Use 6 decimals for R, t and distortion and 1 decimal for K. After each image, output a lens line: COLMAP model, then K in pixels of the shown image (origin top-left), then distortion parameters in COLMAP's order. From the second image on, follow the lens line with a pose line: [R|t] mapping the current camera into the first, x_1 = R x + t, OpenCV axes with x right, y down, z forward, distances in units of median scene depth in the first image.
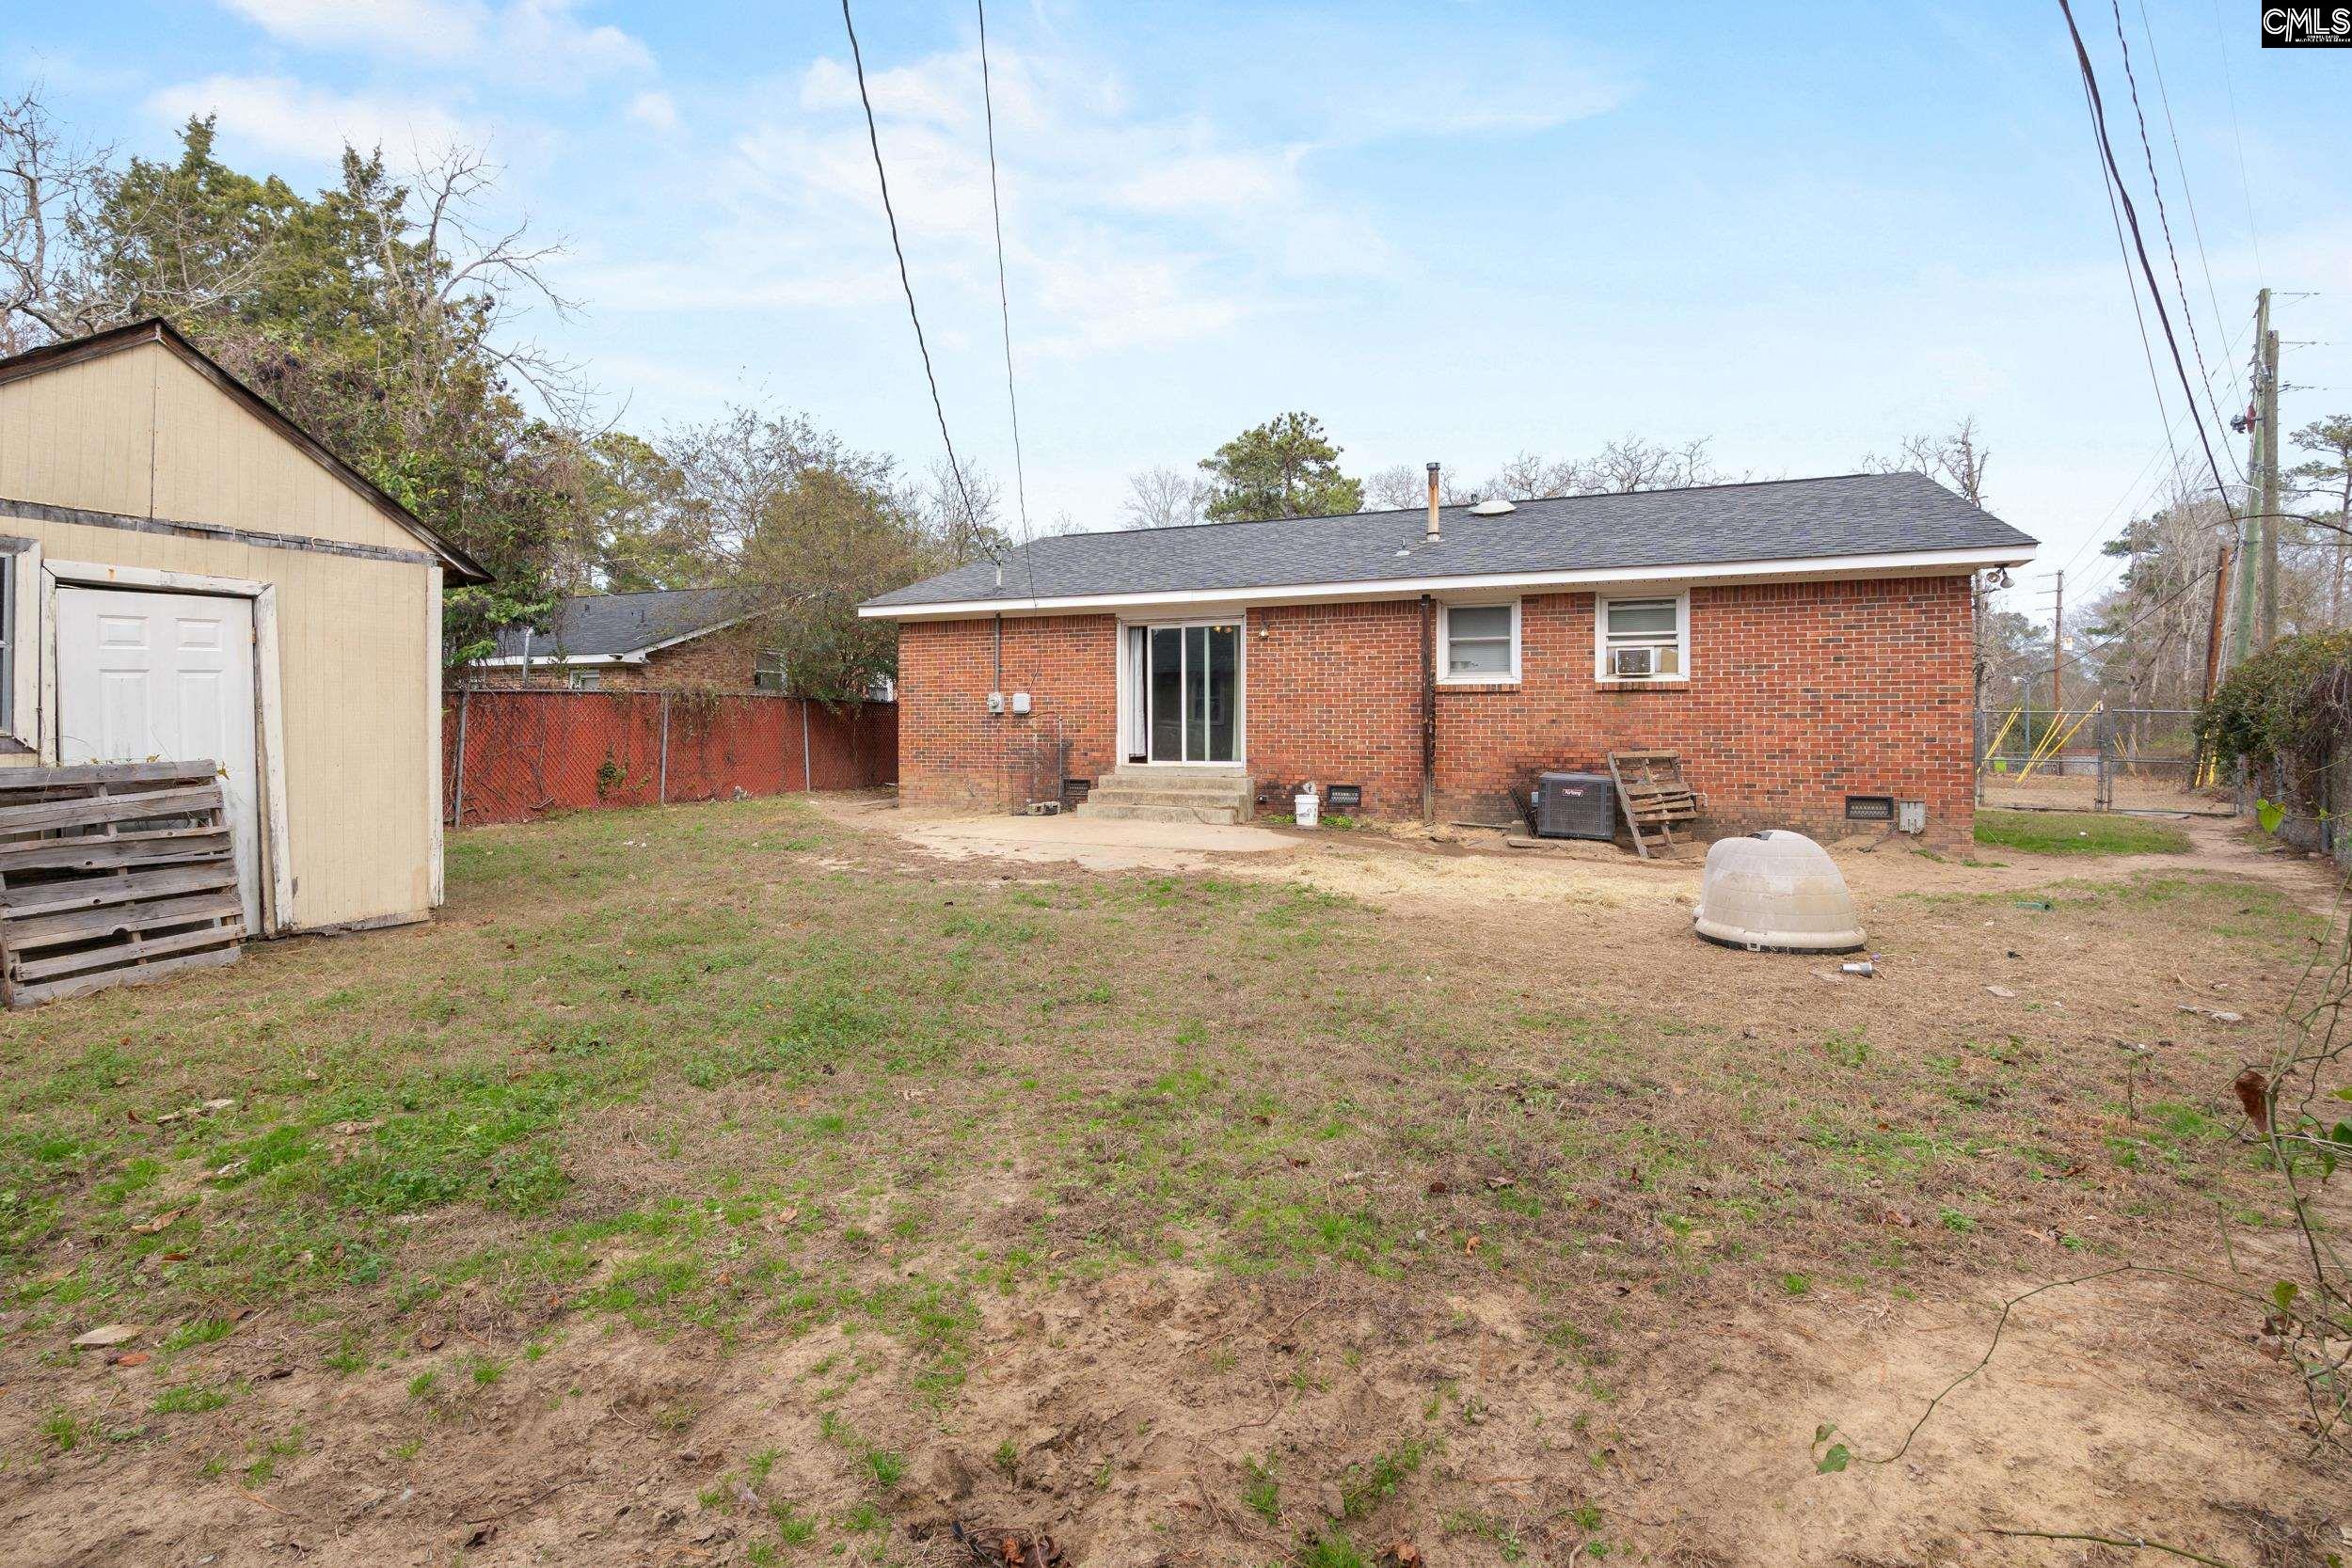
lens RADIAL K [[1180.4, 0, 1176.0], [0, 1180.4, 784.0], [0, 0, 1]] dist [-0.012117, 0.000865]
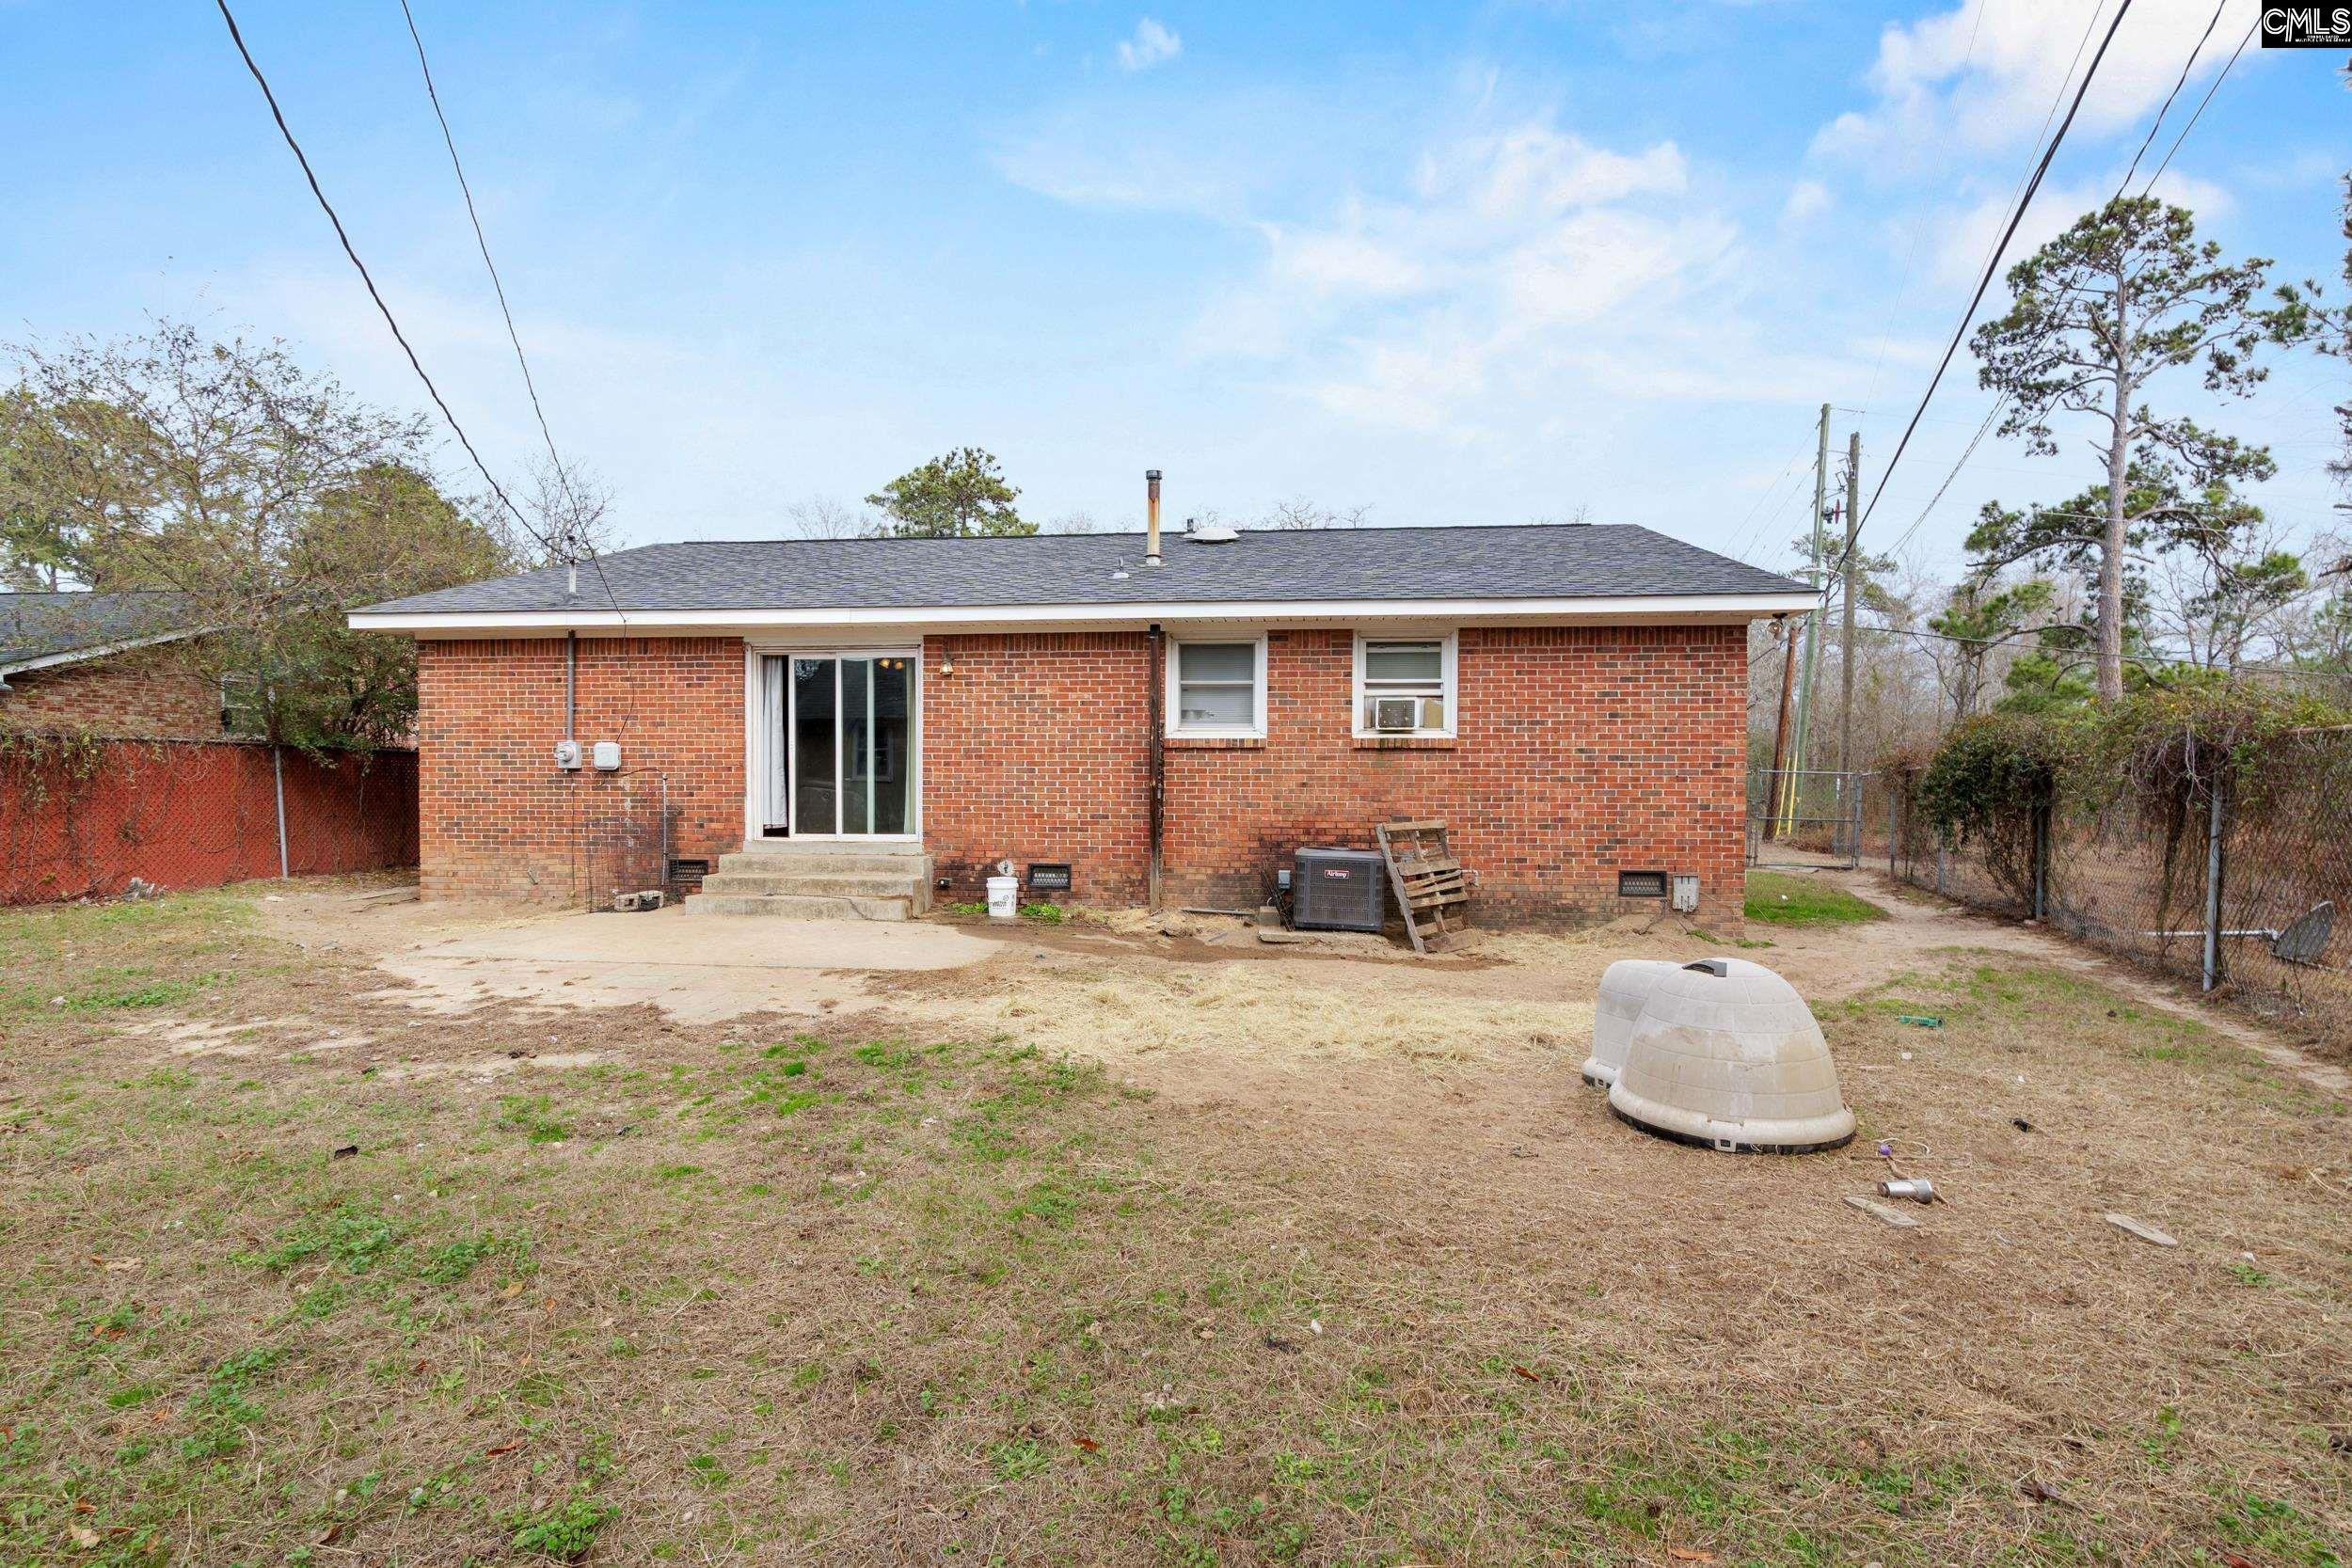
lens RADIAL K [[1180.4, 0, 1176.0], [0, 1180.4, 784.0], [0, 0, 1]] dist [-0.012117, 0.000865]
pose [[0.961967, 0.003356, 0.273146, 0.008472], [0.008580, 0.999060, -0.042491, -0.018733], [-0.273032, 0.043219, 0.961034, 0.224085]]
